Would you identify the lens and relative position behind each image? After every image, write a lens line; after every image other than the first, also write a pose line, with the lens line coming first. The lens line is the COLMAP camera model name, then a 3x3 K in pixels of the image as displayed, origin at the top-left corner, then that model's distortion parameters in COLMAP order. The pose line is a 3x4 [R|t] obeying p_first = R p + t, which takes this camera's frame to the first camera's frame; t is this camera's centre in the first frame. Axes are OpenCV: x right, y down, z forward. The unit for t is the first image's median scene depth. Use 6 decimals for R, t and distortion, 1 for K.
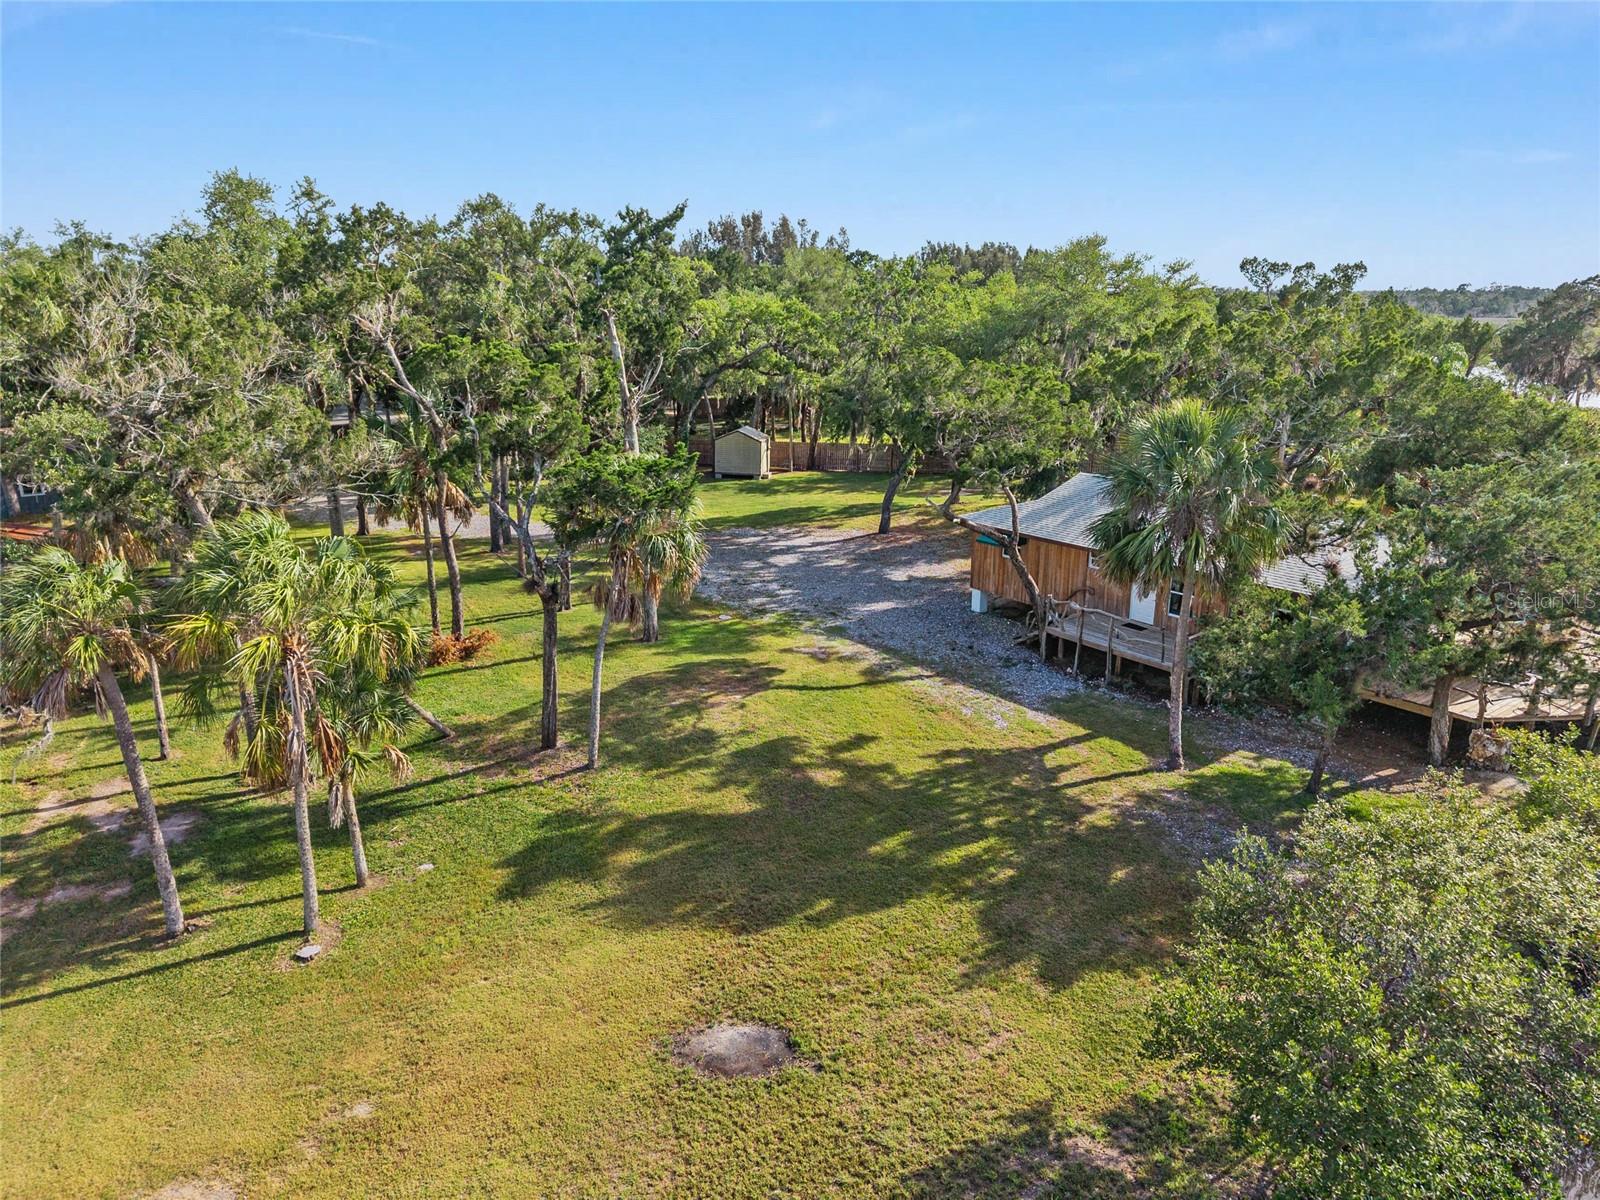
lens RADIAL K [[1067.9, 0, 808.0], [0, 1067.9, 596.5], [0, 0, 1]] dist [0.038724, -0.046937]
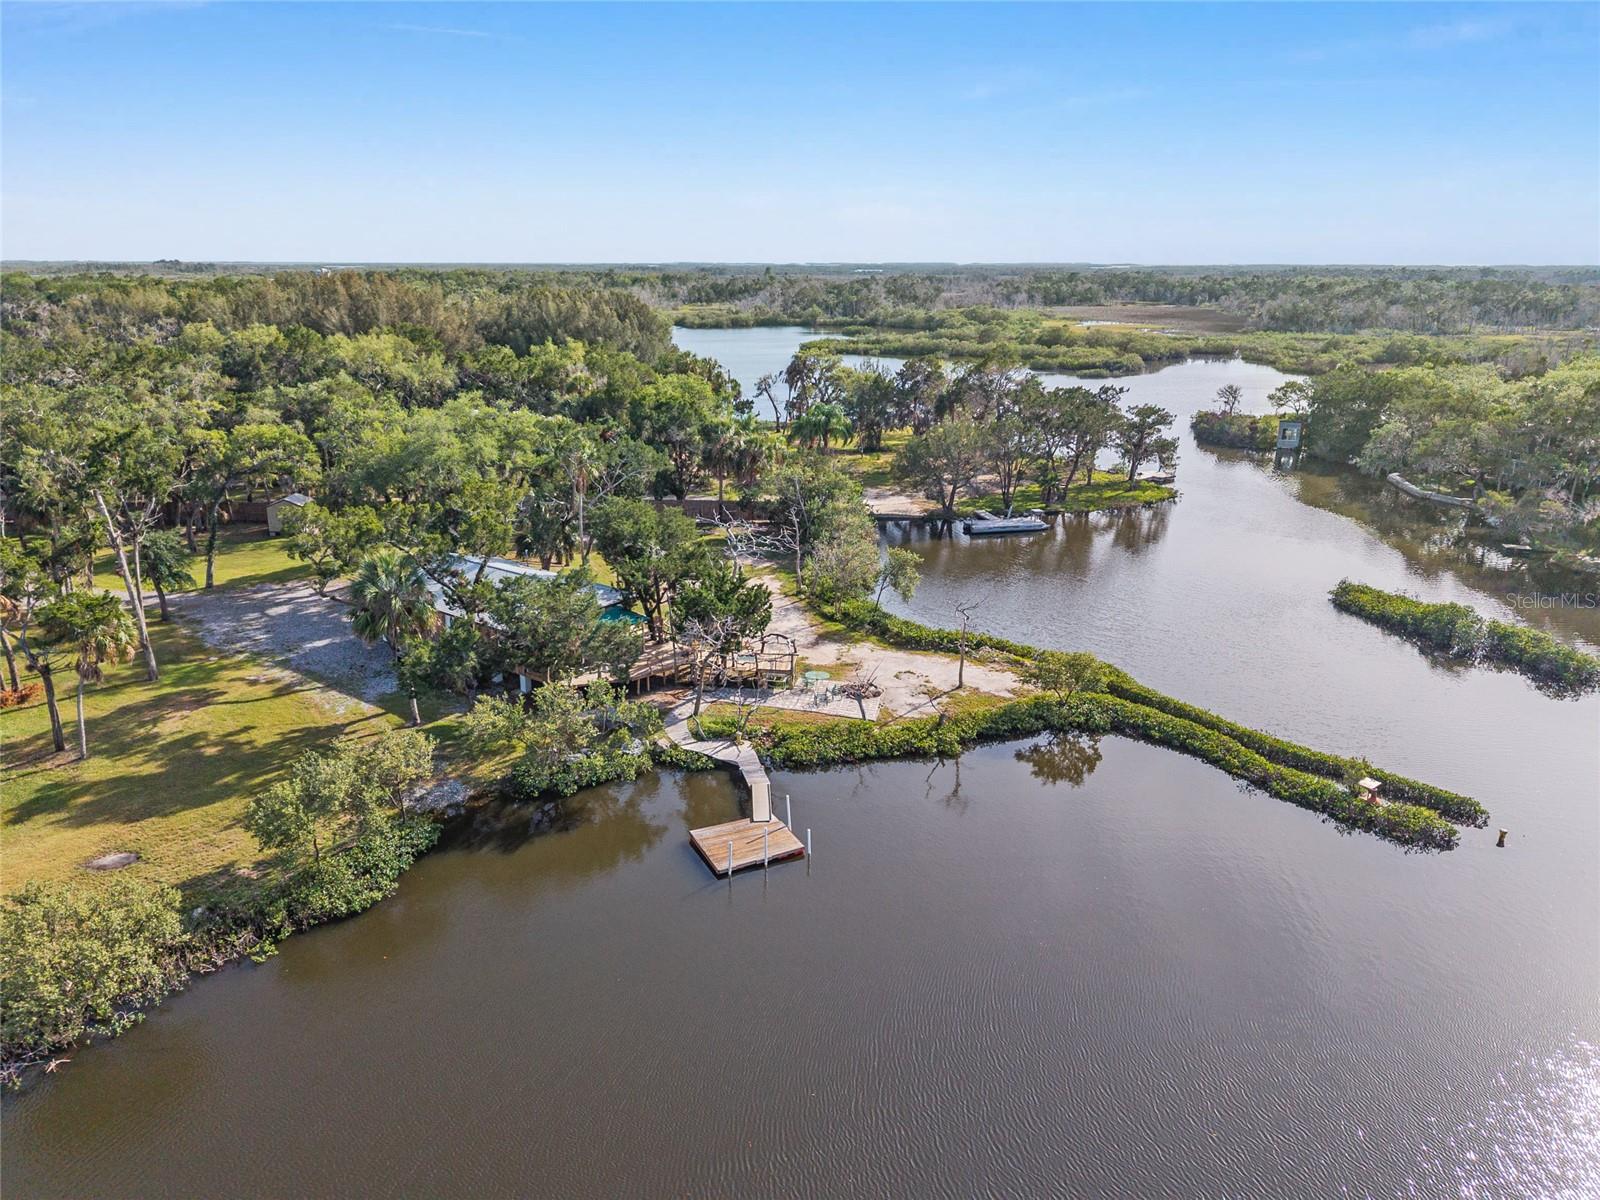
lens RADIAL K [[1067.9, 0, 788.9], [0, 1067.9, 598.9], [0, 0, 1]] dist [0.038724, -0.046937]
pose [[0.970981, -0.072961, 0.227755, 0.583264], [0.065369, 0.997030, 0.040713, -0.114900], [-0.230049, -0.024643, 0.972867, -1.102779]]
